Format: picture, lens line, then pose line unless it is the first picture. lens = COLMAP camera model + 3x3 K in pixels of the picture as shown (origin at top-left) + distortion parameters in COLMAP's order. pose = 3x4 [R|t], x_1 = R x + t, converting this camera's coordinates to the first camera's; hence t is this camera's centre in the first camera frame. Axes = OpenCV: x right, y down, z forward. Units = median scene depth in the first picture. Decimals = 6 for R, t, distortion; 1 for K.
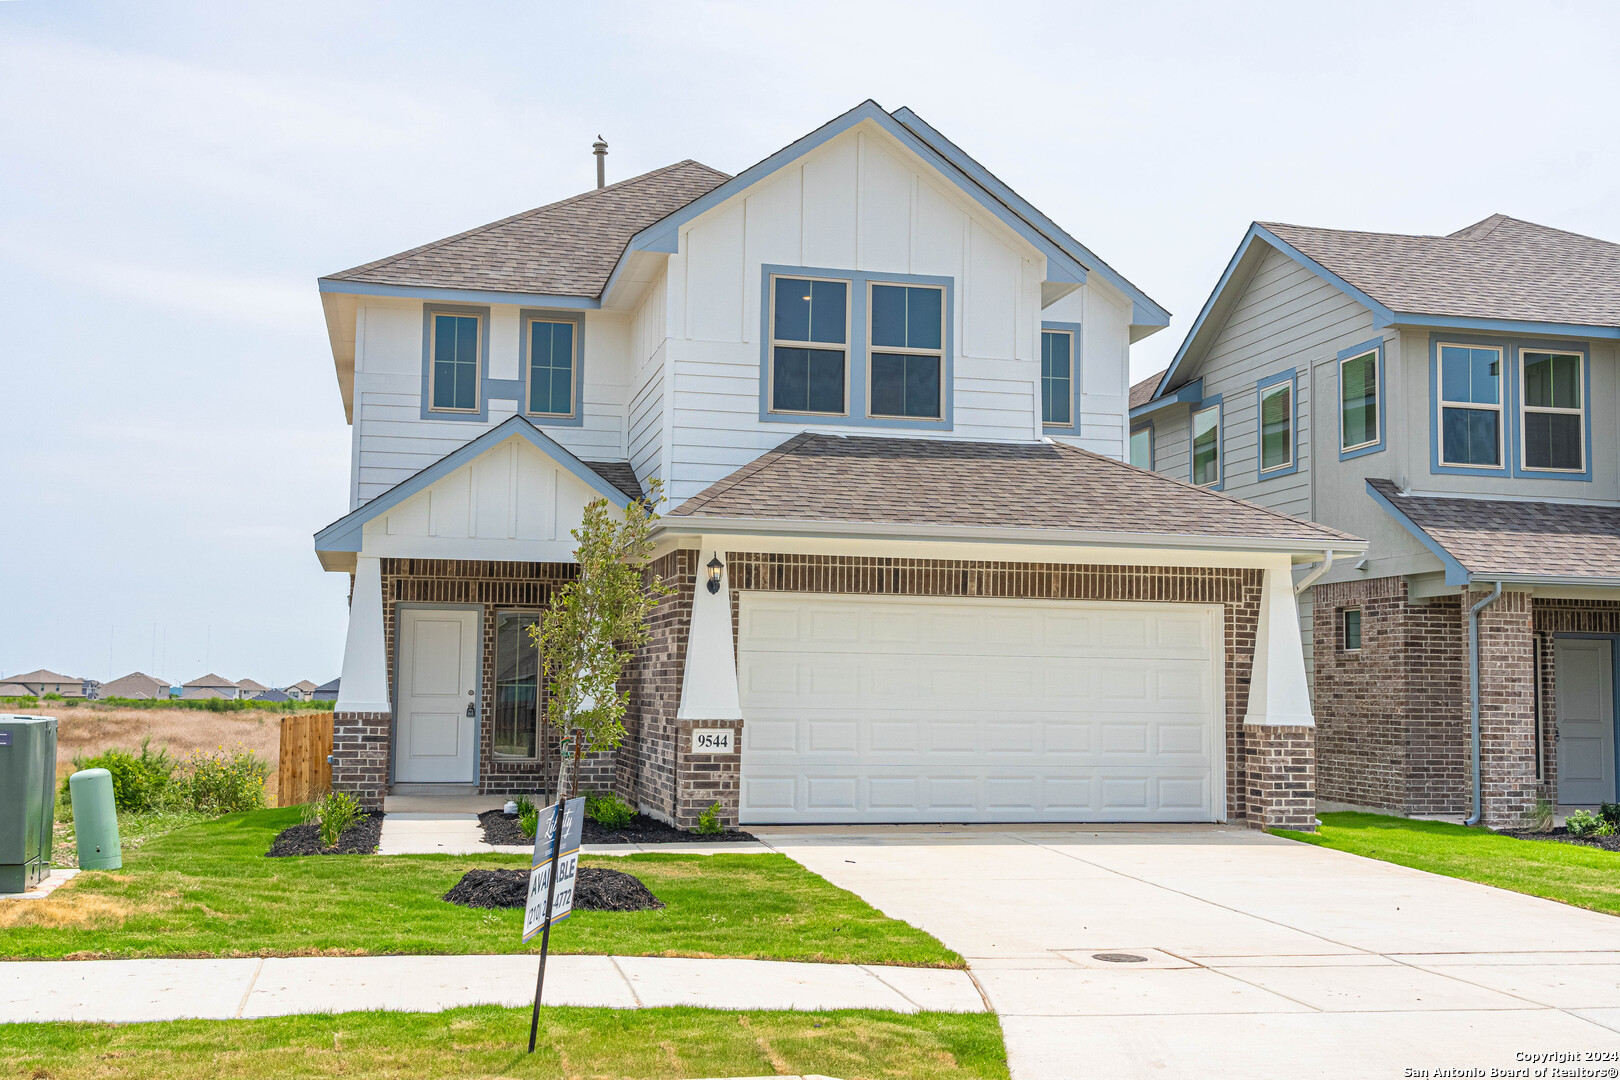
lens RADIAL K [[1722.4, 0, 808.4], [0, 1722.4, 540.7], [0, 0, 1]] dist [0.044265, 0.000000]
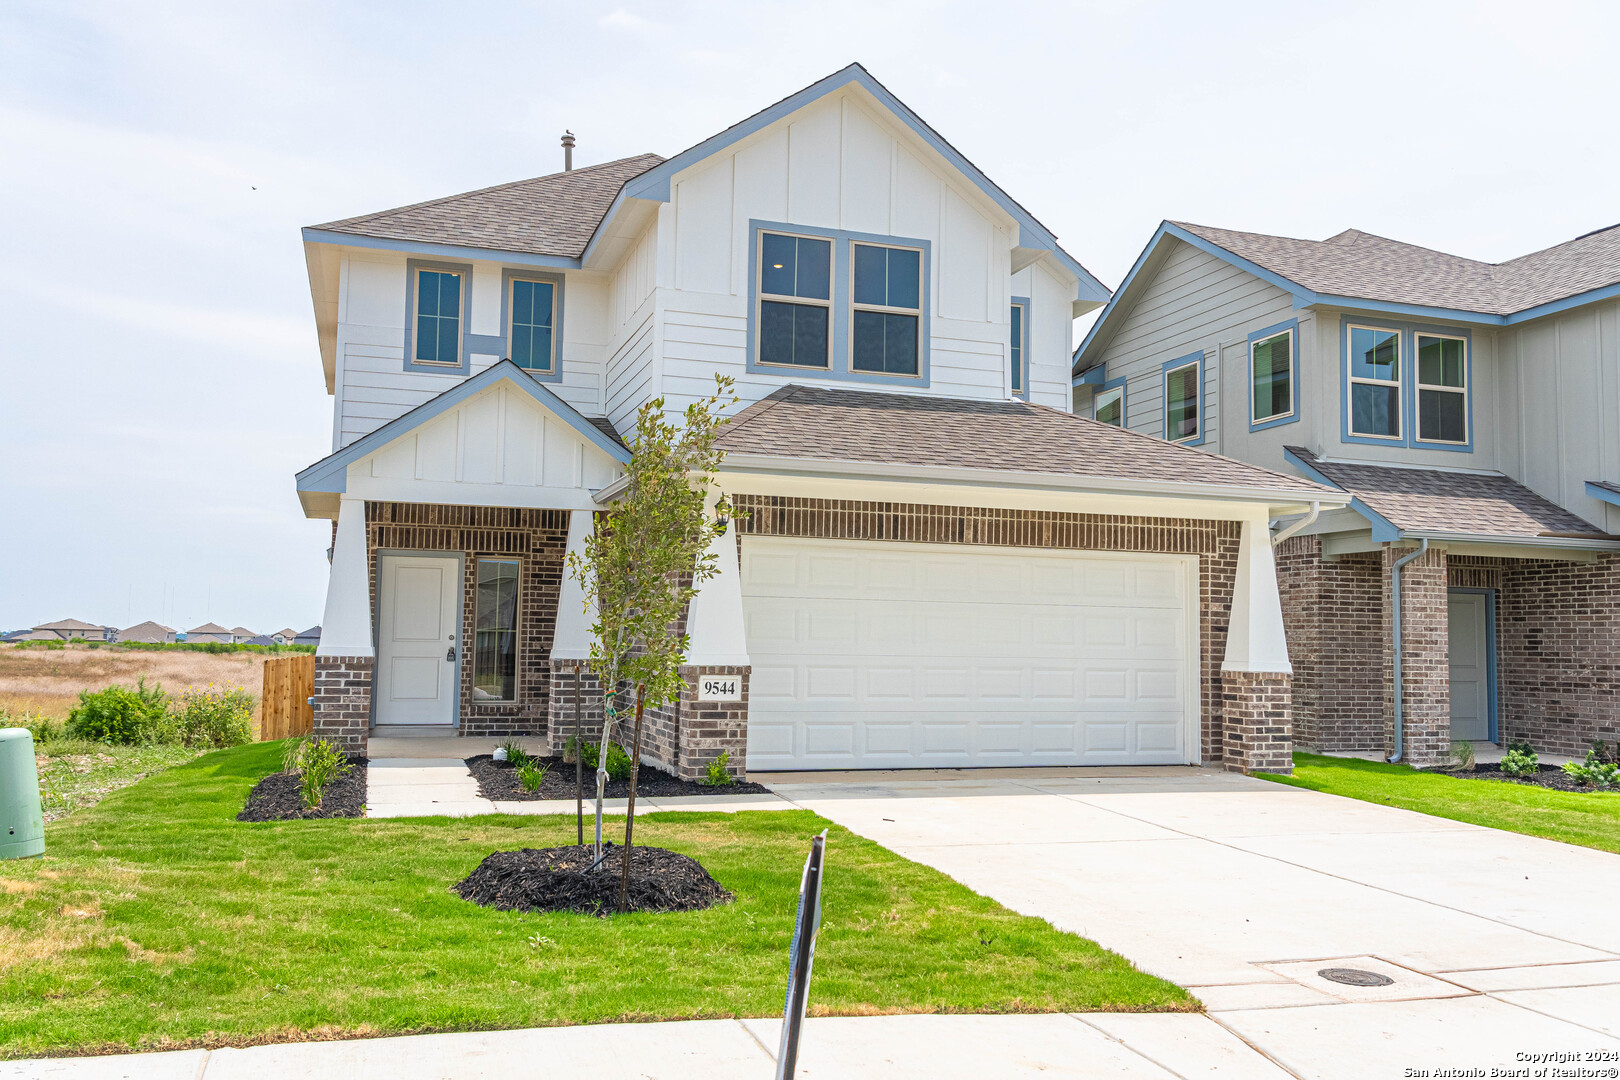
lens RADIAL K [[1327.8, 0, 809.3], [0, 1327.8, 540.2], [0, 0, 1]] dist [0.011218, 0.011213]
pose [[0.995904, 0.010906, 0.089760, -0.059051], [-0.012028, 0.999856, 0.011967, 0.019384], [-0.089616, -0.012997, 0.995892, 0.206981]]
